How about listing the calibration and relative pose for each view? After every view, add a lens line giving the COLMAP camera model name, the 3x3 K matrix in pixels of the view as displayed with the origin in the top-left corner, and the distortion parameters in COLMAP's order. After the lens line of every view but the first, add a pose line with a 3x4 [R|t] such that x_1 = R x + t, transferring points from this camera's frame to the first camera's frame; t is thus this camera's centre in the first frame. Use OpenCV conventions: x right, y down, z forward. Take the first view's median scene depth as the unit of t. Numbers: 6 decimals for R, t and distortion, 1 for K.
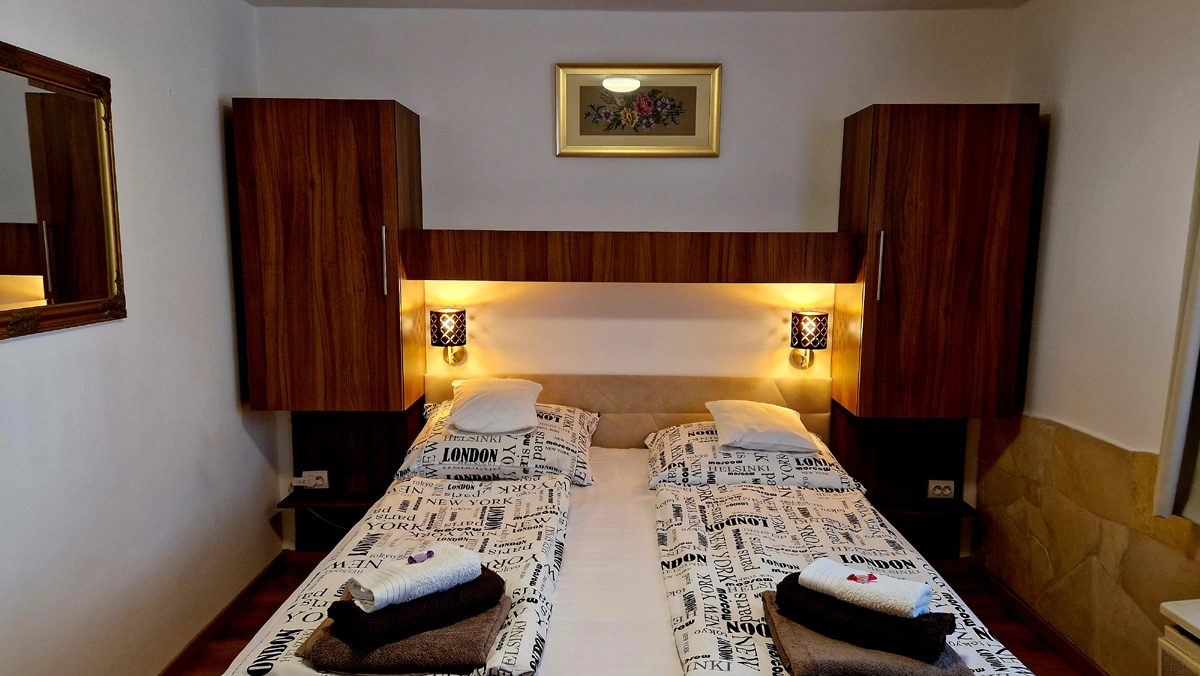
lens RADIAL K [[798.7, 0, 599.7], [0, 798.7, 339.4], [0, 0, 1]] dist [0.079843, -0.066898]
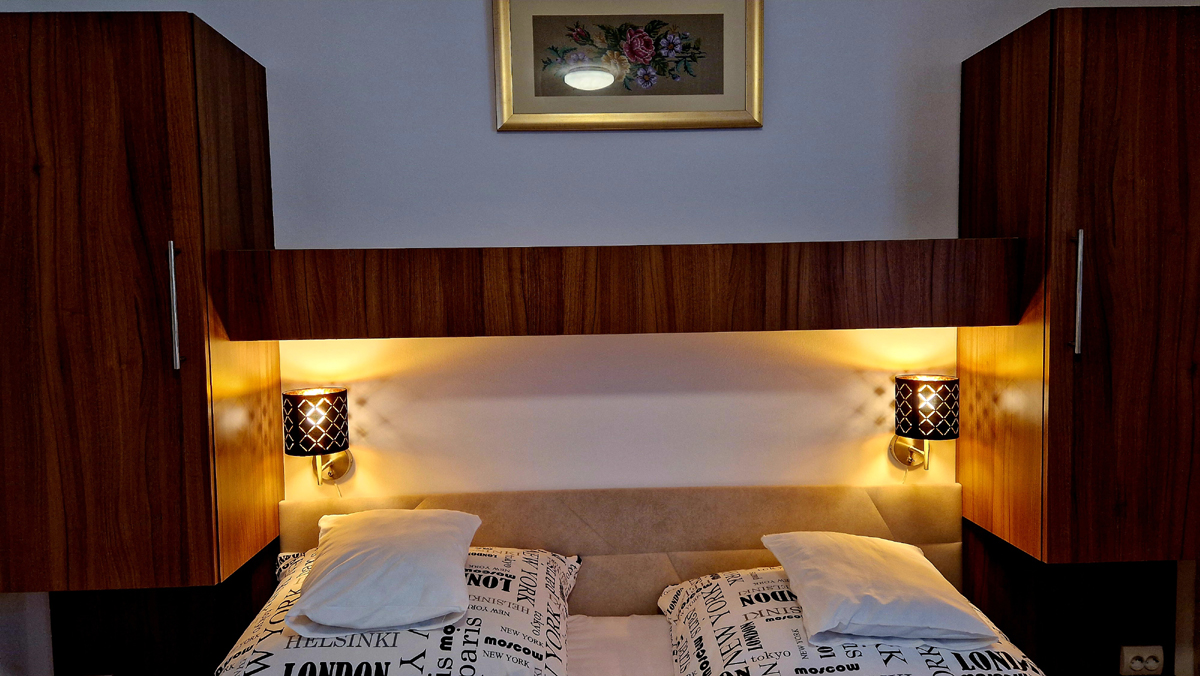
lens RADIAL K [[798.7, 0, 589.4], [0, 798.7, 342.3], [0, 0, 1]] dist [0.079843, -0.066898]
pose [[0.999019, -0.027505, 0.034713, -0.010932], [0.030017, 0.996801, -0.074068, -0.024671], [-0.032565, 0.075037, 0.996649, 0.446310]]
